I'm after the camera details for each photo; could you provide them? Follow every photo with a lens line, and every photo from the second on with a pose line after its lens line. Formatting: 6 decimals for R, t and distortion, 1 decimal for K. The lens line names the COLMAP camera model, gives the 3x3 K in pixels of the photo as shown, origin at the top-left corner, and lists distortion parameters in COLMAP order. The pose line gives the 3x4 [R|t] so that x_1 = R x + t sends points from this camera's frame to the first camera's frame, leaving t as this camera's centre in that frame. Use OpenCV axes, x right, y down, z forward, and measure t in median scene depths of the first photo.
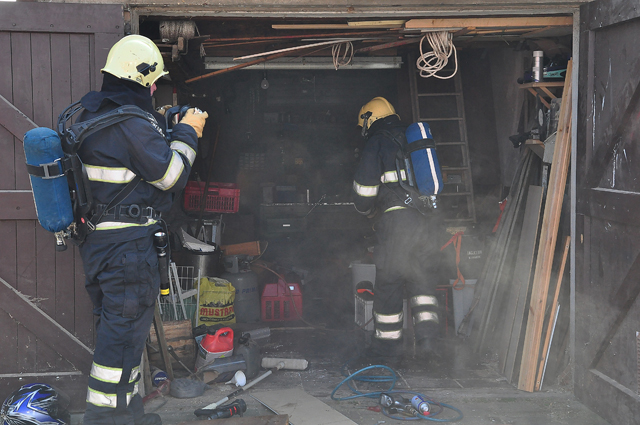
lens RADIAL K [[1099.7, 0, 323.7], [0, 1099.7, 213.2], [0, 0, 1]] dist [0.157089, 0.137293]
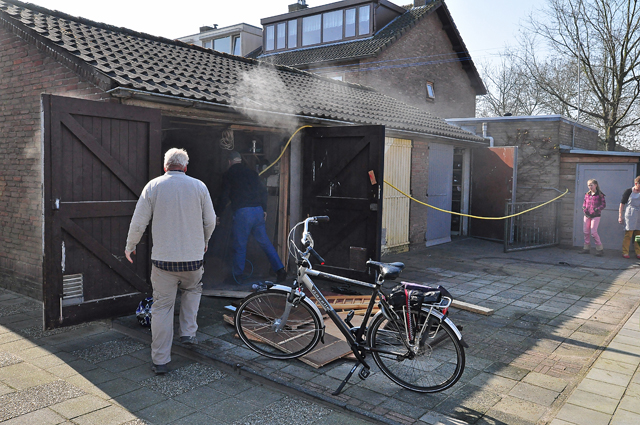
lens RADIAL K [[530.8, 0, 324.3], [0, 530.8, 213.2], [0, 0, 1]] dist [-0.029524, 0.006556]
pose [[0.668869, -0.033787, 0.742612, -0.613746], [0.027386, 0.999408, 0.020804, -0.007117], [-0.742876, 0.006423, 0.669398, 0.110158]]
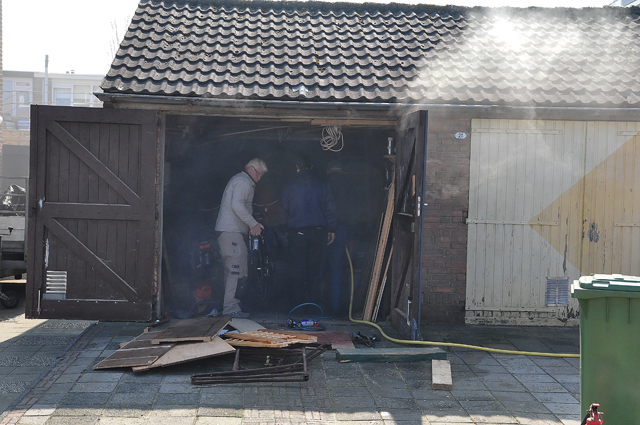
lens RADIAL K [[1004.1, 0, 320.0], [0, 1004.1, 212.5], [0, 0, 1]] dist [0.142909, -0.026388]
pose [[0.999197, 0.033723, -0.021652, 0.127417], [-0.034522, 0.998694, -0.037674, 0.040954], [0.020353, 0.038391, 0.999056, -0.646906]]
